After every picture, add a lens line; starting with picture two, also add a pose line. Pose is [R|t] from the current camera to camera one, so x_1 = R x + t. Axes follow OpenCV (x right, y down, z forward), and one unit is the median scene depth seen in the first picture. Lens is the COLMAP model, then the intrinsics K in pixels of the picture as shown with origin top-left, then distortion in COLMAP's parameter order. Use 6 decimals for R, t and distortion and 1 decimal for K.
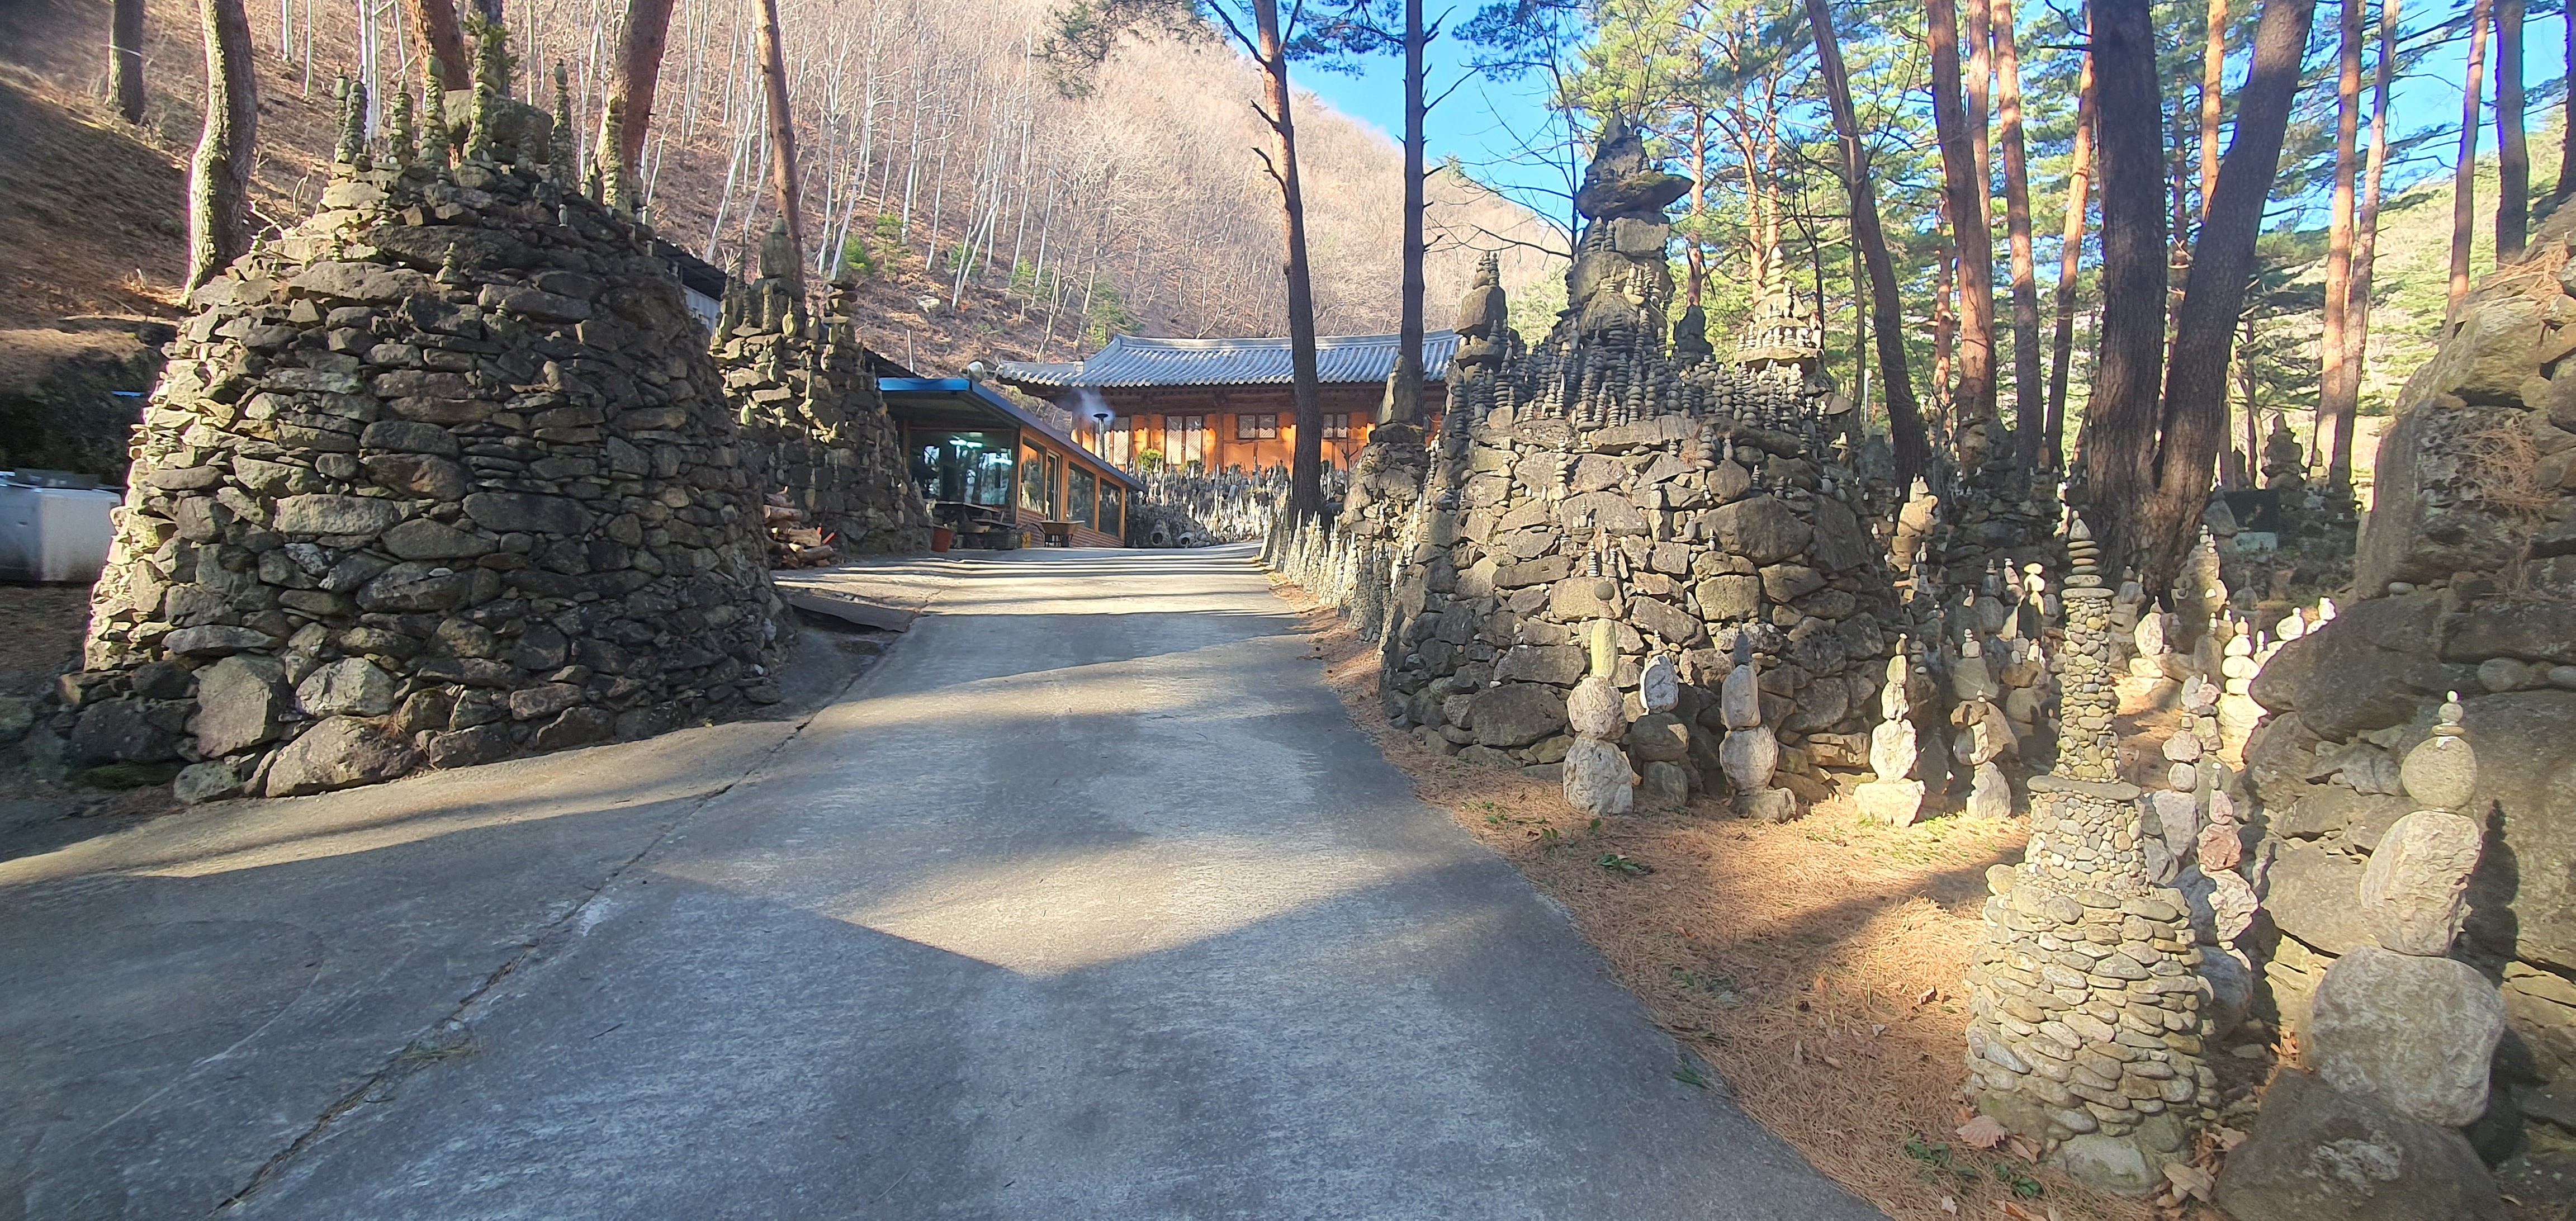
lens RADIAL K [[1032.7, 0, 1306.6], [0, 1032.7, 612.6], [0, 0, 1]] dist [0.002664, -0.000802]
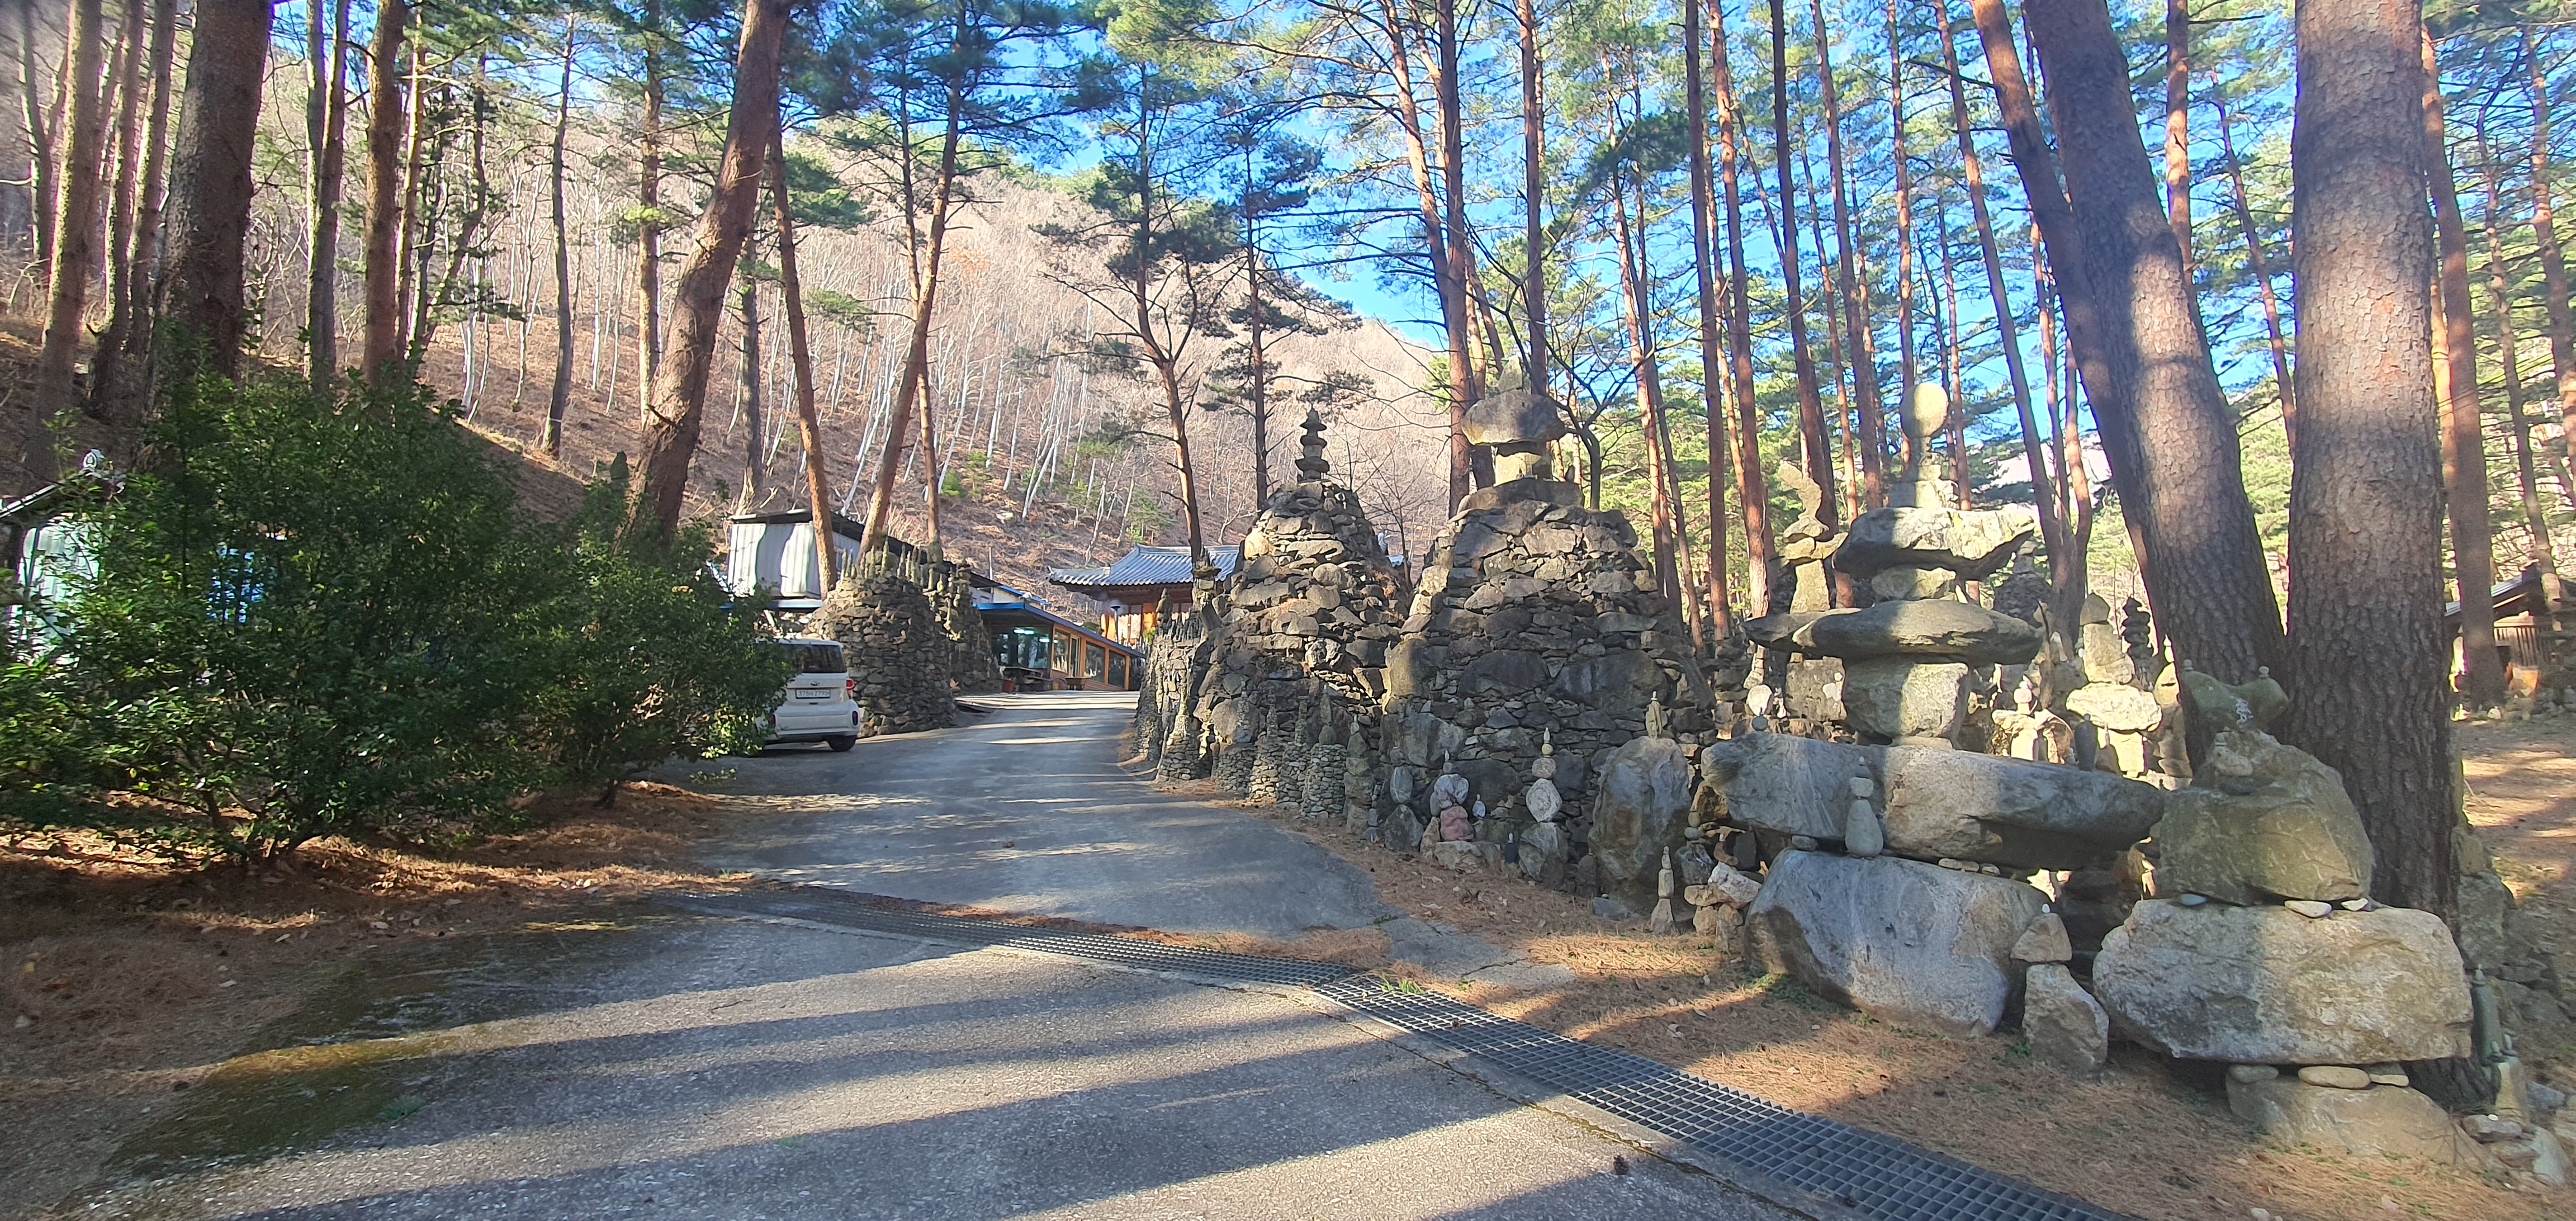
lens RADIAL K [[1032.7, 0, 1306.6], [0, 1032.7, 612.6], [0, 0, 1]] dist [0.002664, -0.000802]
pose [[0.997875, -0.026674, -0.059454, 0.151082], [0.017287, 0.988053, -0.153140, 0.046276], [0.062828, 0.151787, 0.986414, -0.416206]]
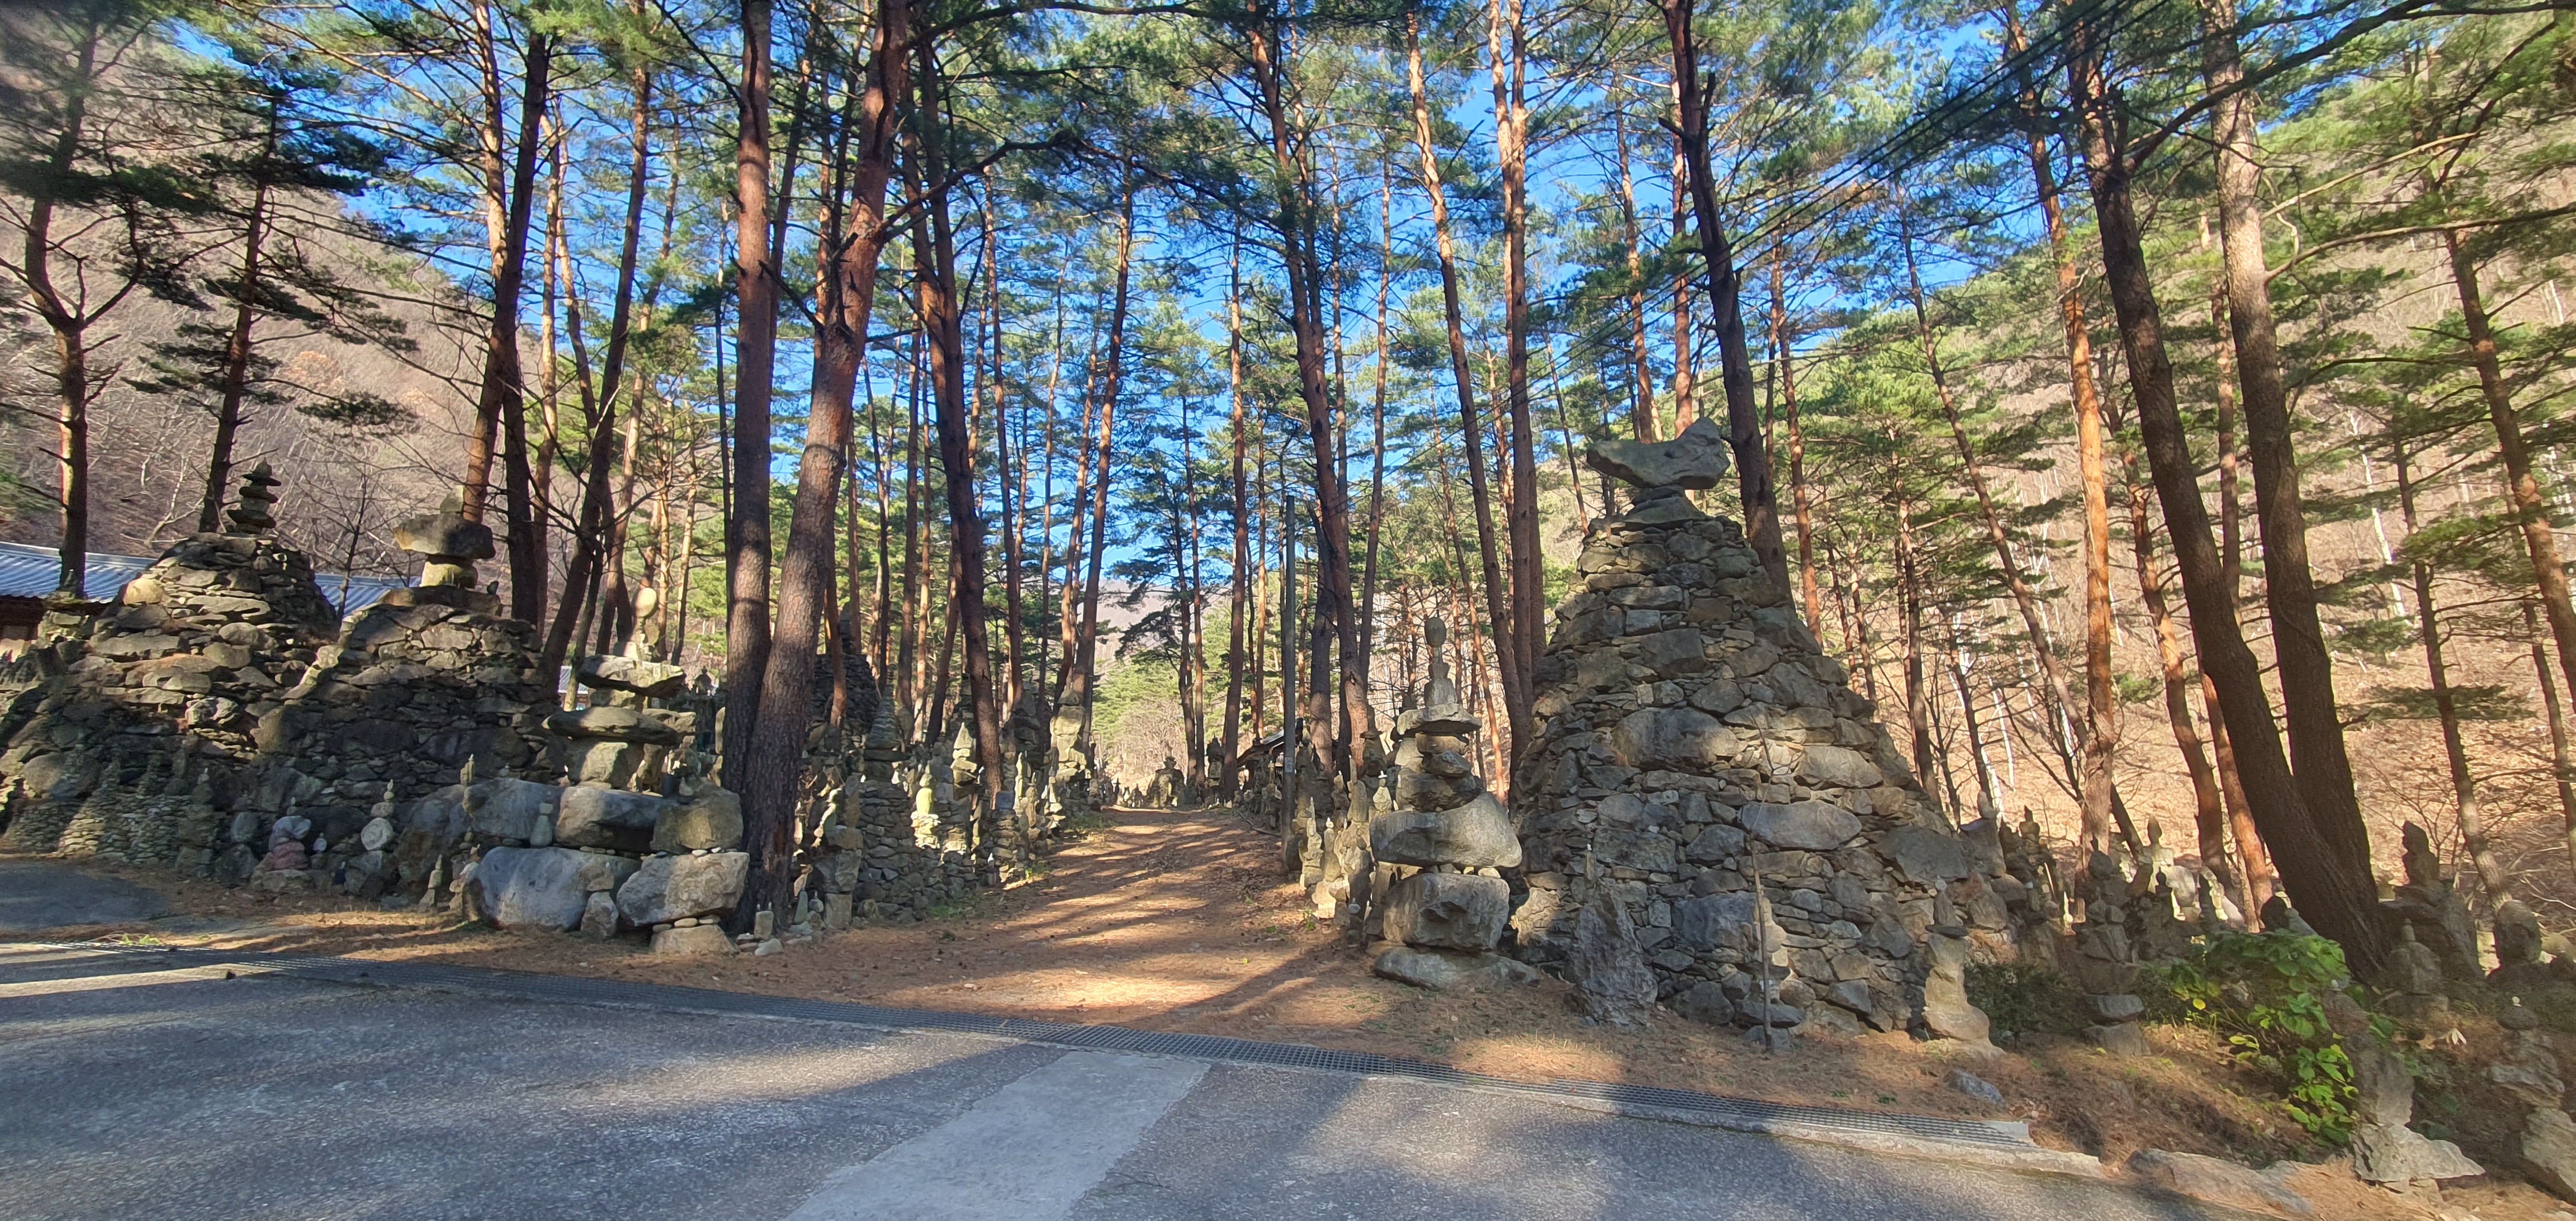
lens RADIAL K [[1032.7, 0, 1306.6], [0, 1032.7, 612.6], [0, 0, 1]] dist [0.002664, -0.000802]
pose [[0.760013, 0.116473, 0.639386, 0.327042], [0.034937, 0.975066, -0.219149, 0.126147], [-0.648969, 0.188894, 0.736993, -1.147288]]
